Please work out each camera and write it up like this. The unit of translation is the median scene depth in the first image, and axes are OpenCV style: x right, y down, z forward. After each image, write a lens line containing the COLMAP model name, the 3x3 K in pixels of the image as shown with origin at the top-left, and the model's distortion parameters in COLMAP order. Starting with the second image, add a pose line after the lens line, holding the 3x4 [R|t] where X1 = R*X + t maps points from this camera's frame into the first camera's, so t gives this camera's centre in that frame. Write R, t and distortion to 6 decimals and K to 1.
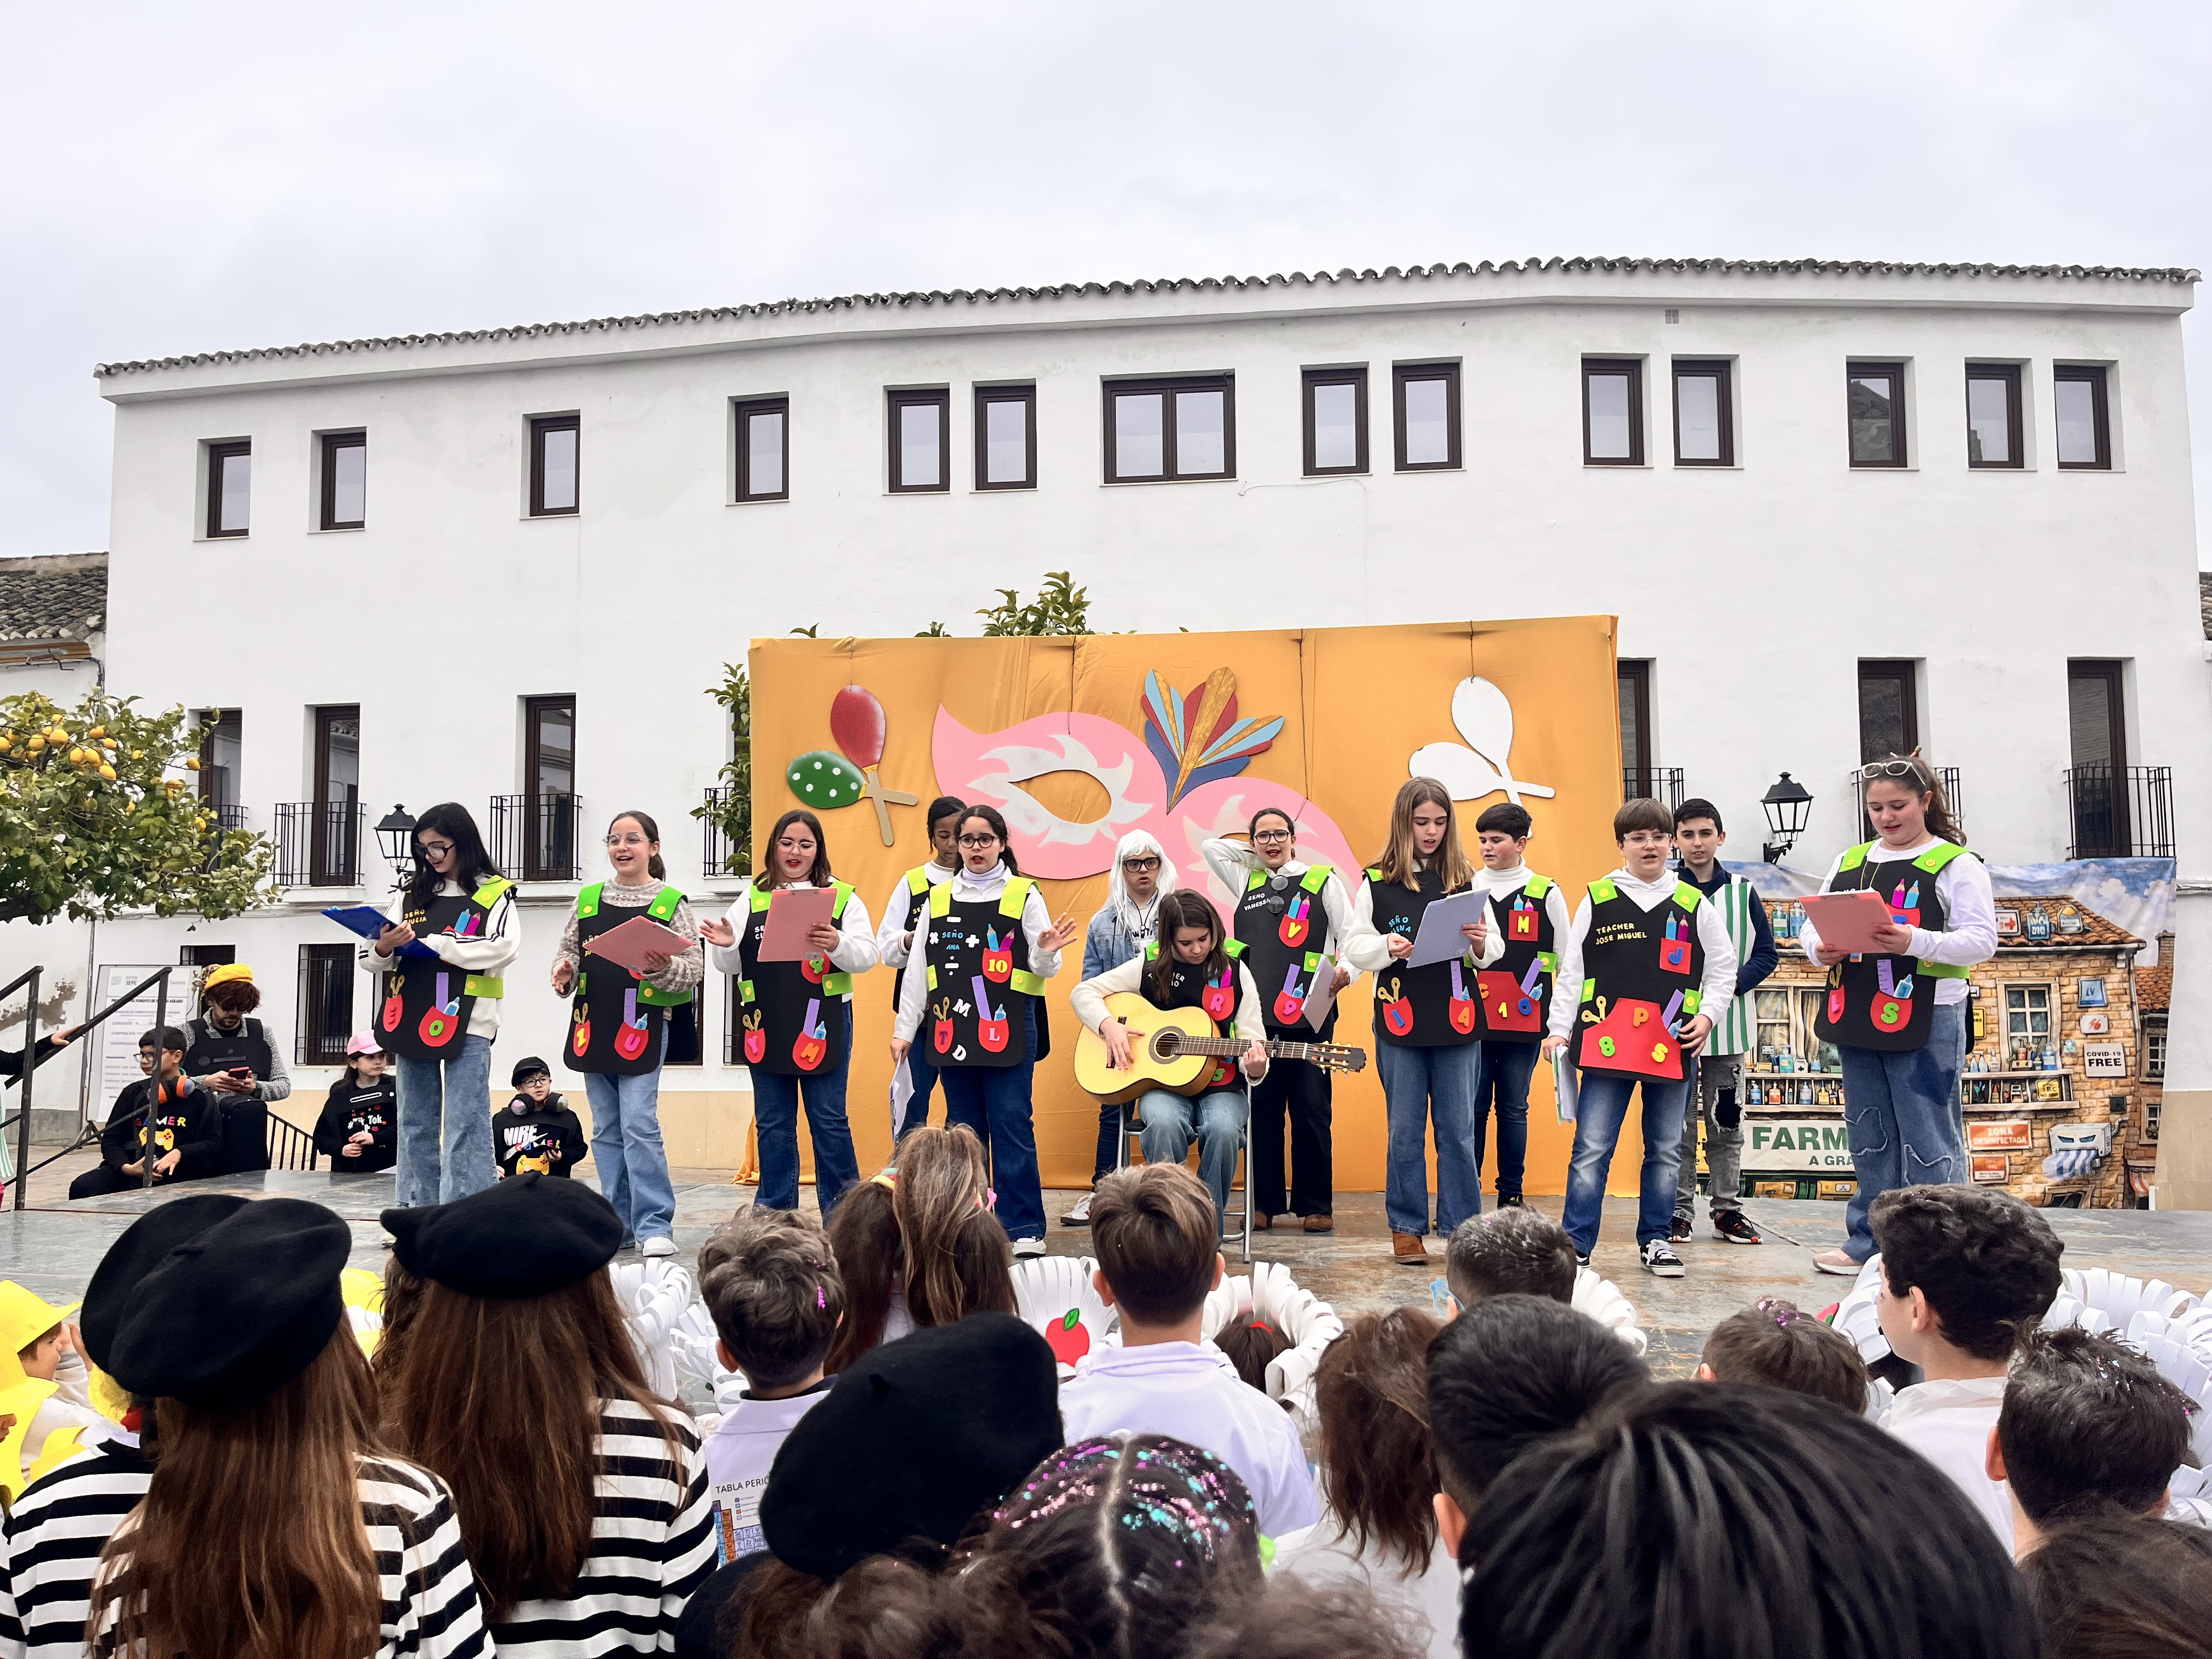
lens RADIAL K [[1643.8, 0, 1102.1], [0, 1643.8, 843.3], [0, 0, 1]] dist [0.059202, -0.063454]
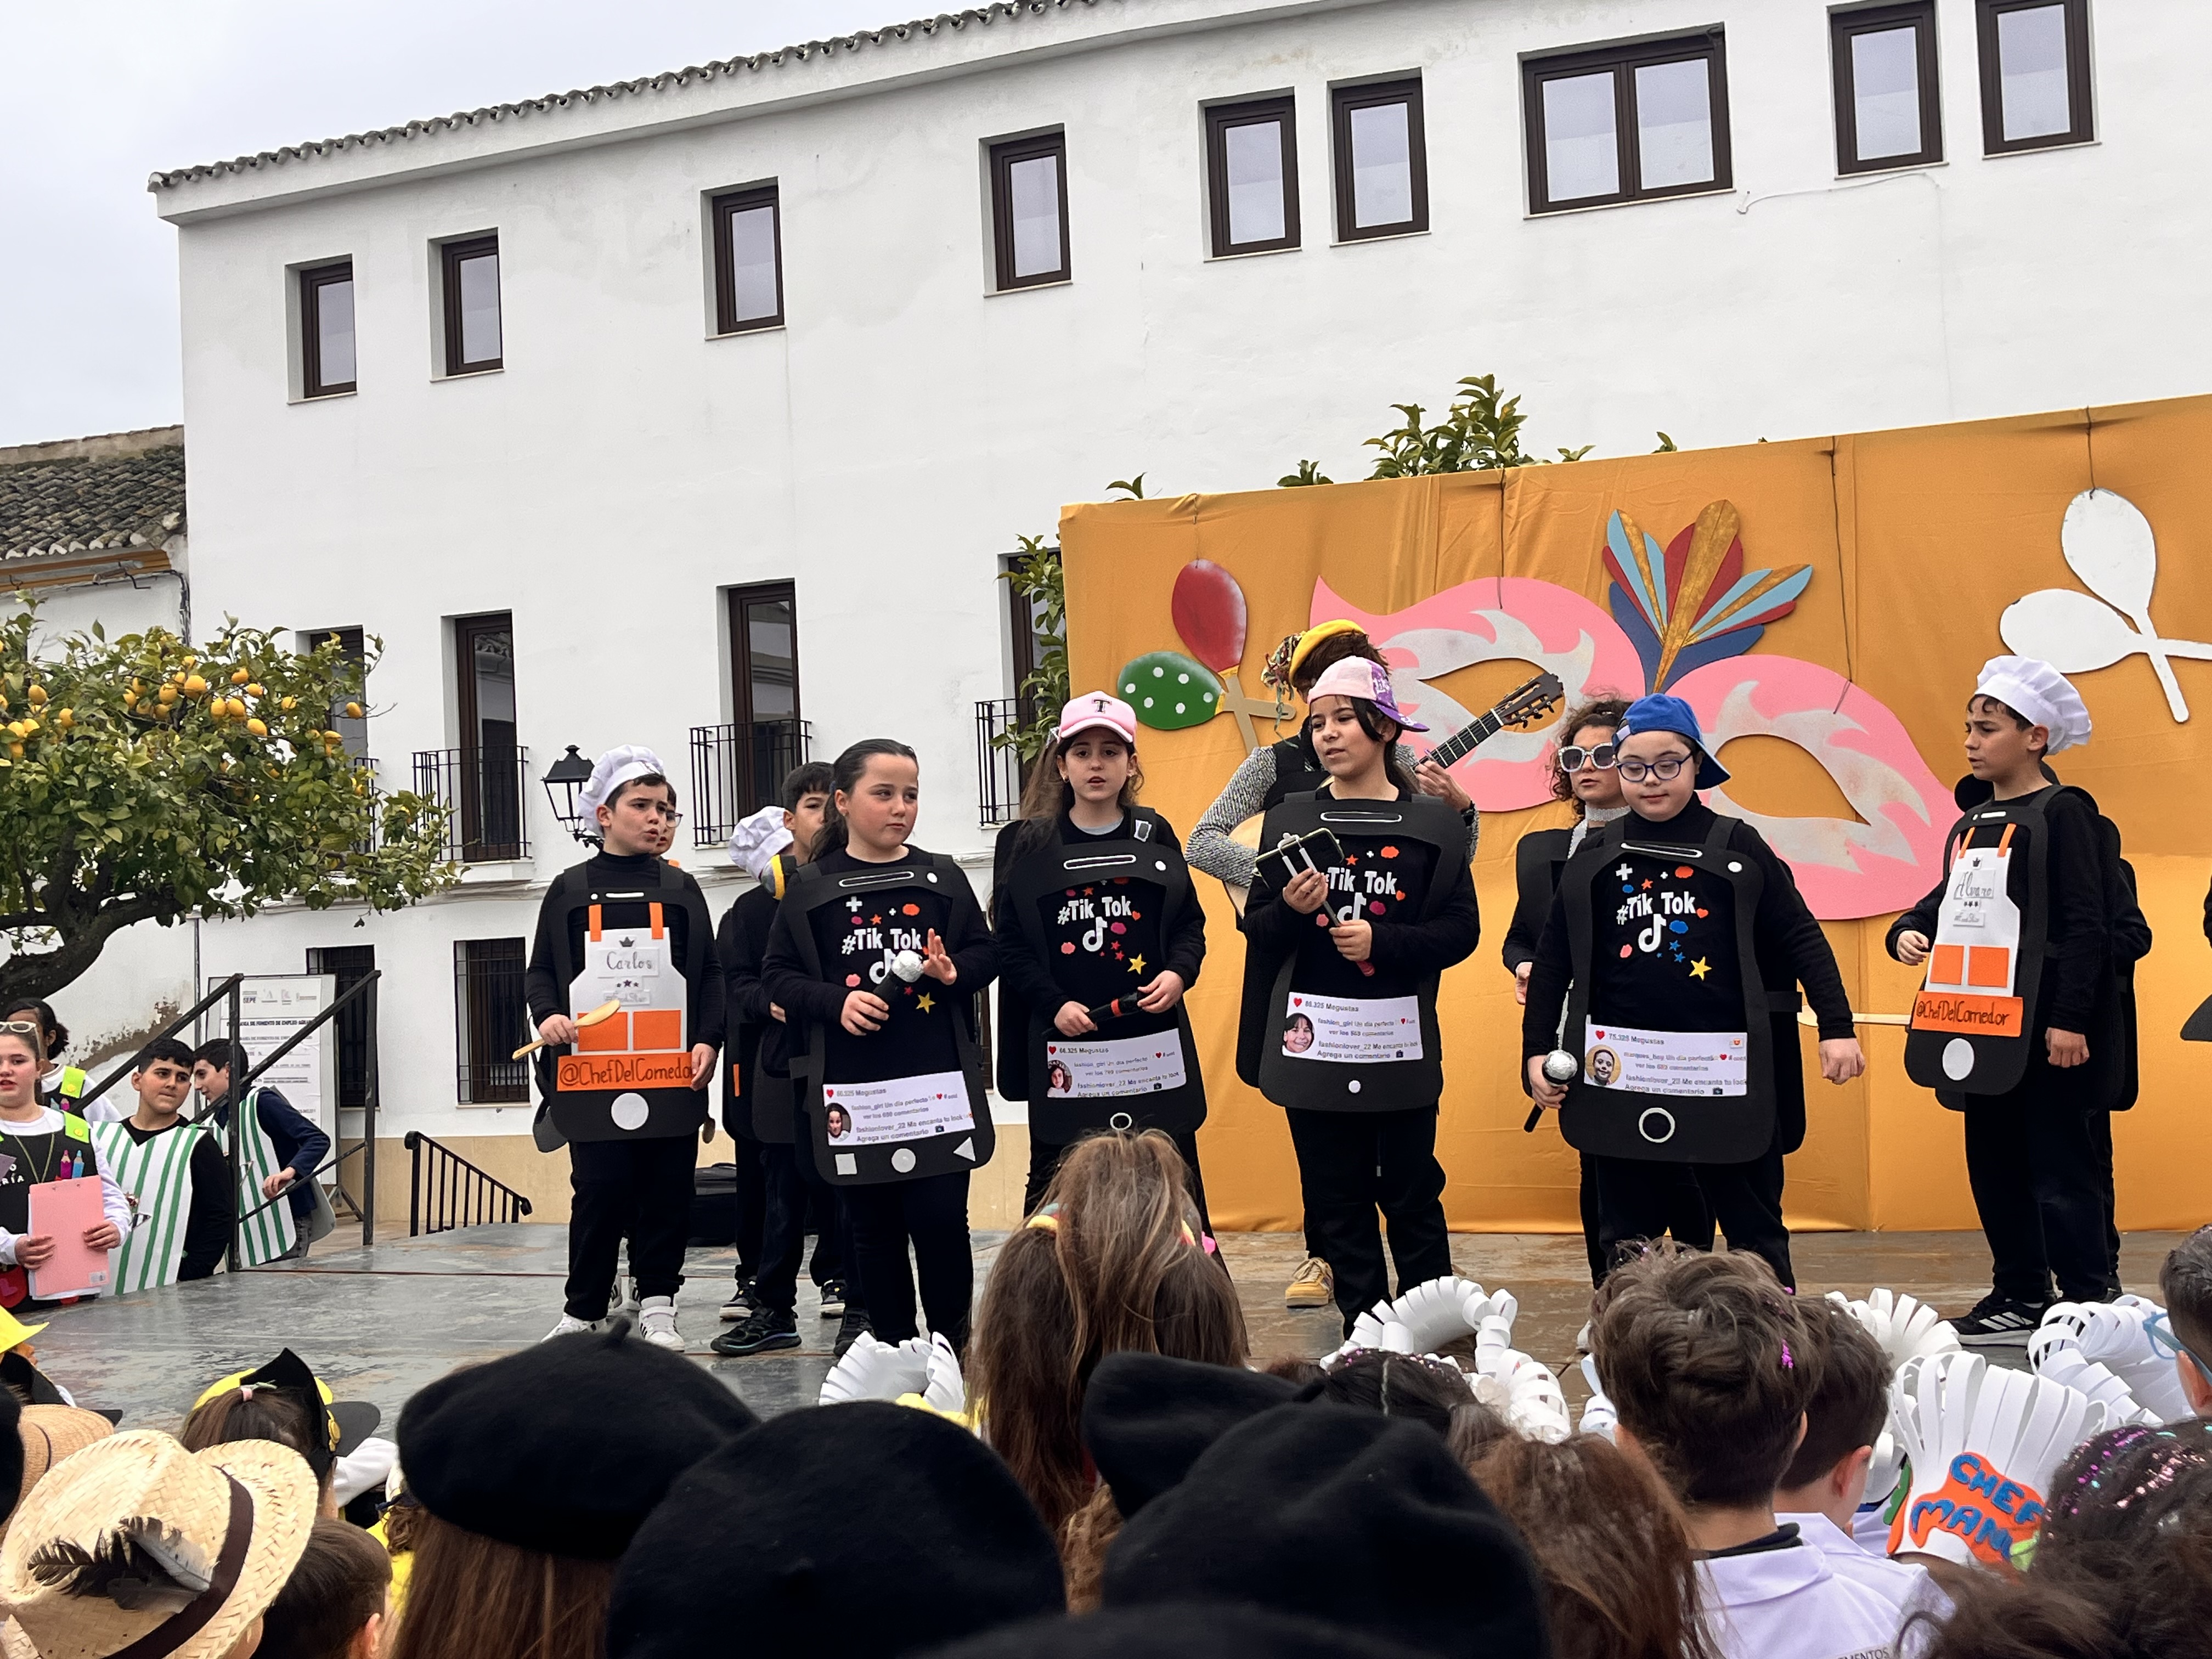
lens RADIAL K [[2484.3, 0, 1096.8], [0, 2484.3, 854.8], [0, 0, 1]] dist [0.035495, 0.000000]
pose [[0.982840, -0.043304, -0.179305, -0.001565], [0.050315, 0.998129, 0.034737, -0.001976], [0.177466, -0.043162, 0.983180, -0.042021]]
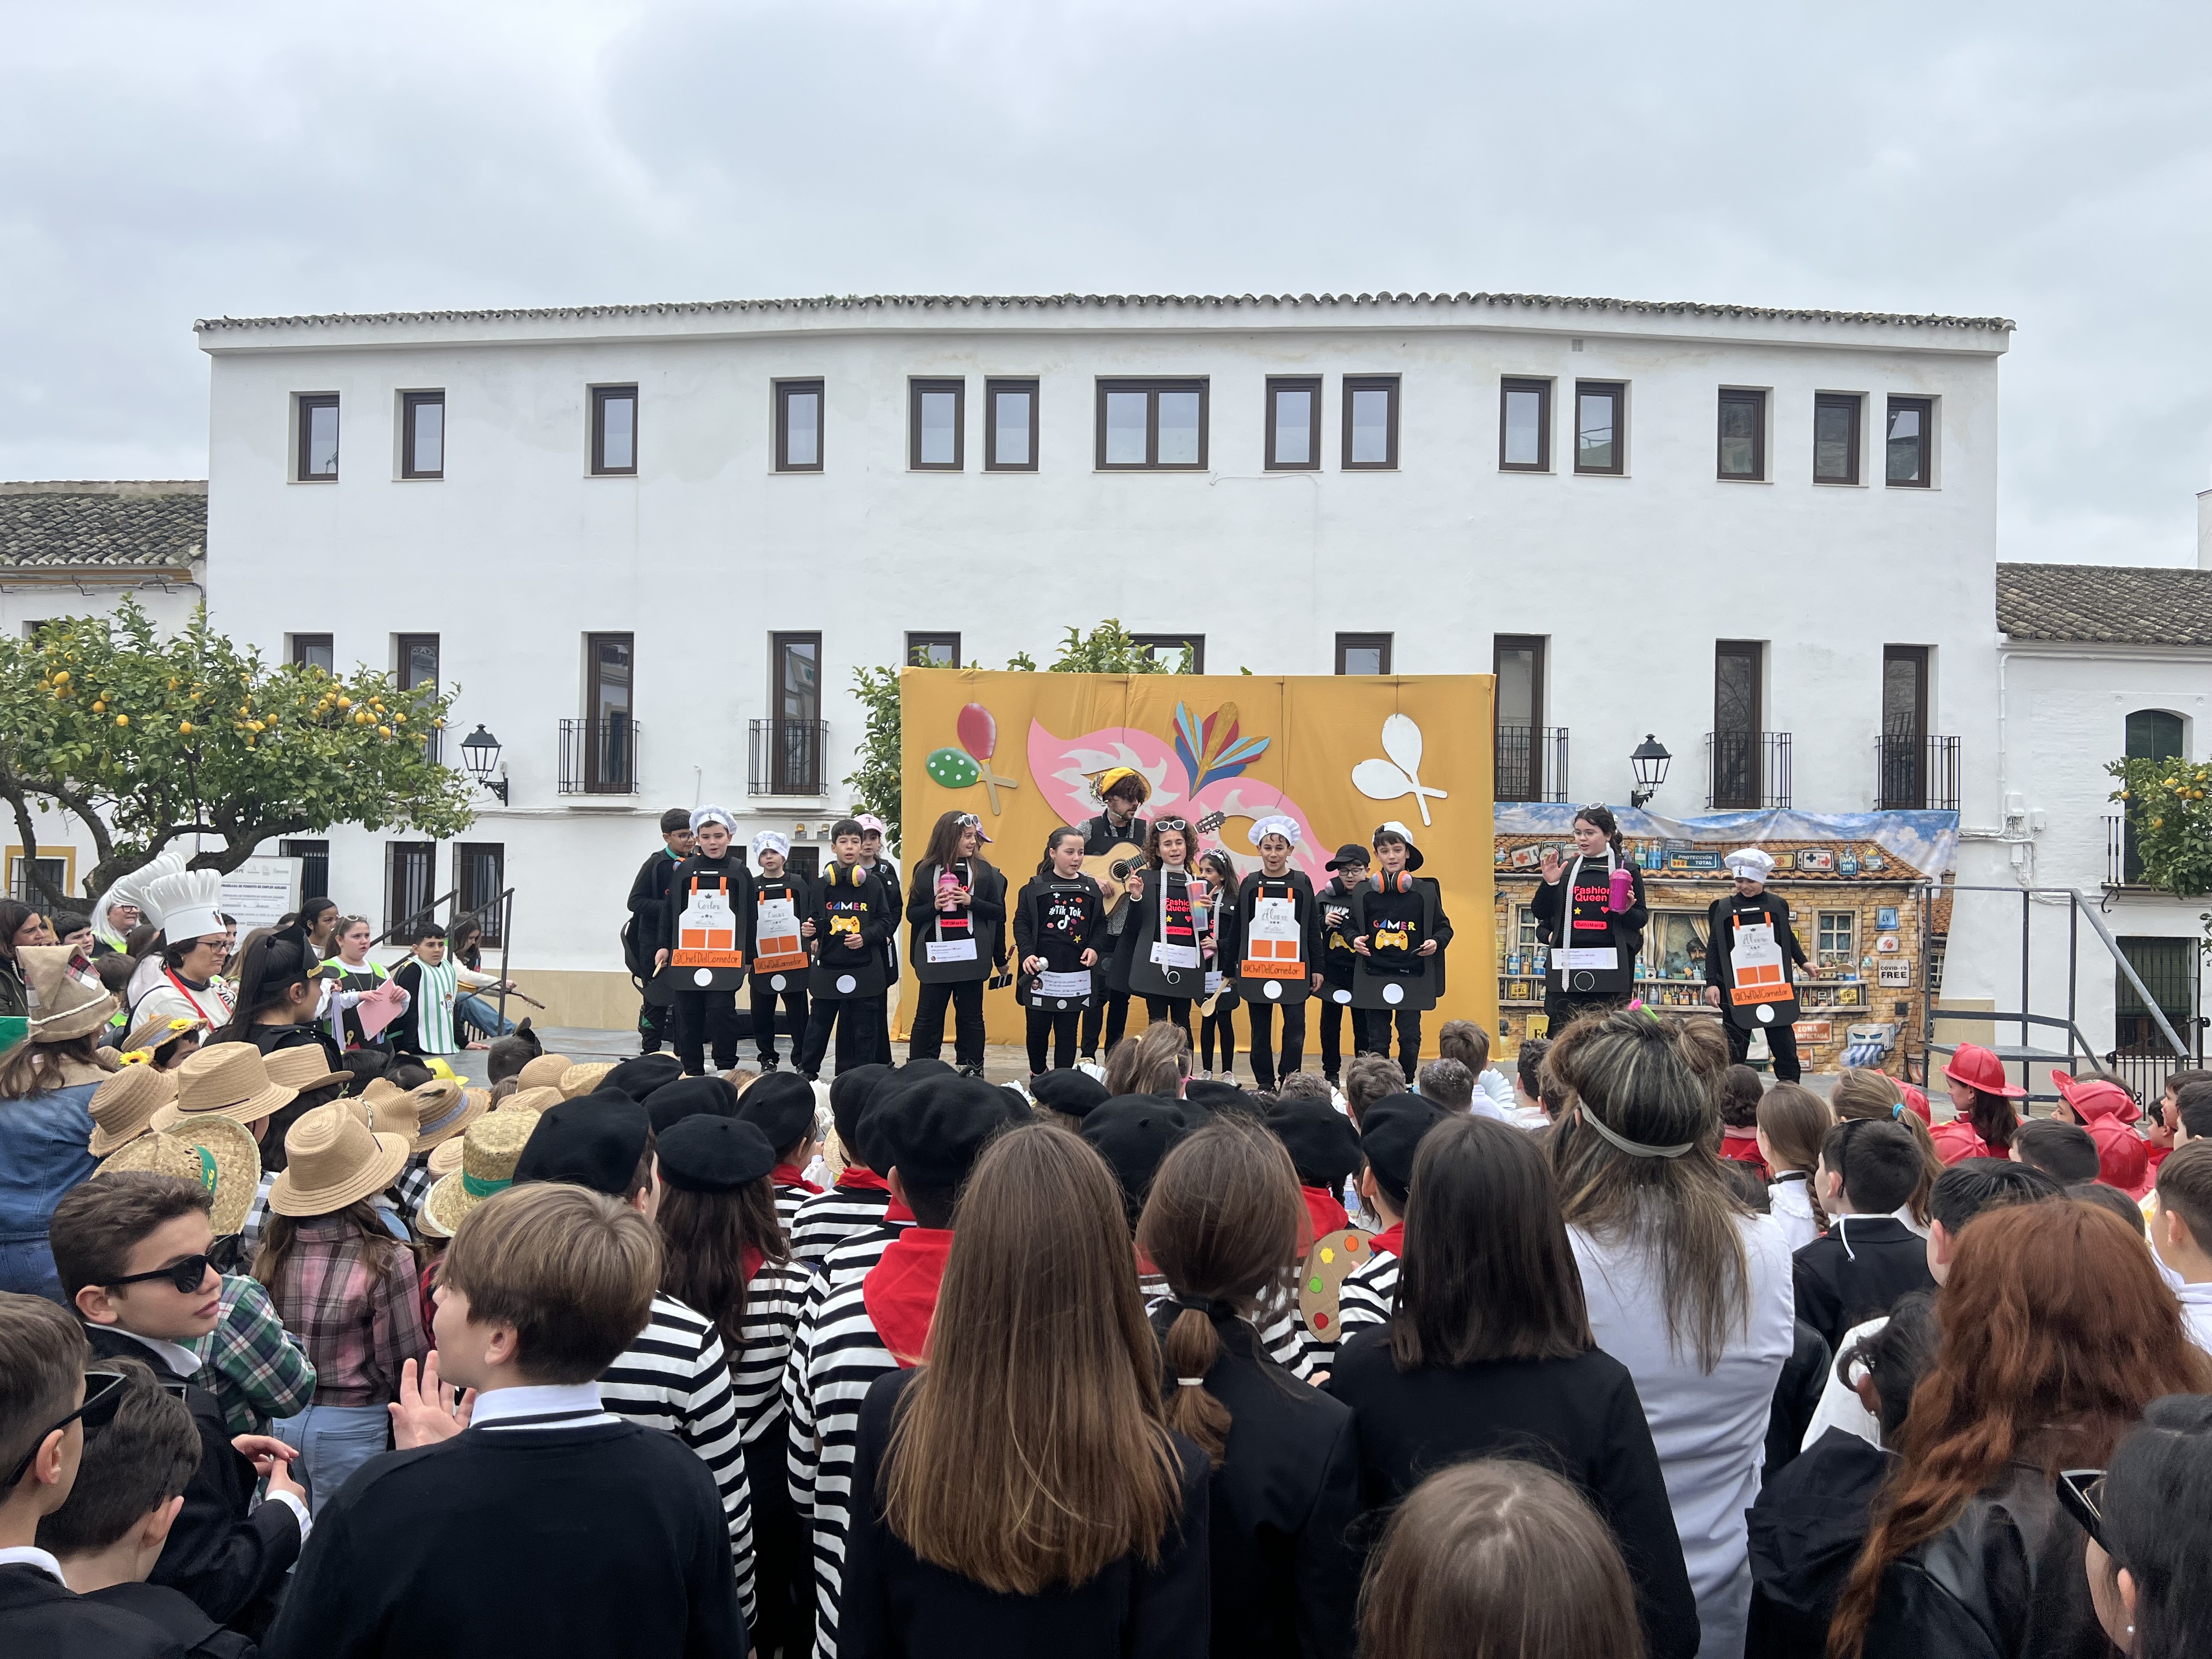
lens RADIAL K [[1629.9, 0, 1108.5], [0, 1629.9, 840.0], [0, 0, 1]] dist [0.050236, -0.056303]
pose [[0.998506, 0.024921, 0.048632, -0.040173], [-0.027941, 0.997658, 0.062429, -0.027756], [-0.046962, -0.063695, 0.996864, -0.178665]]
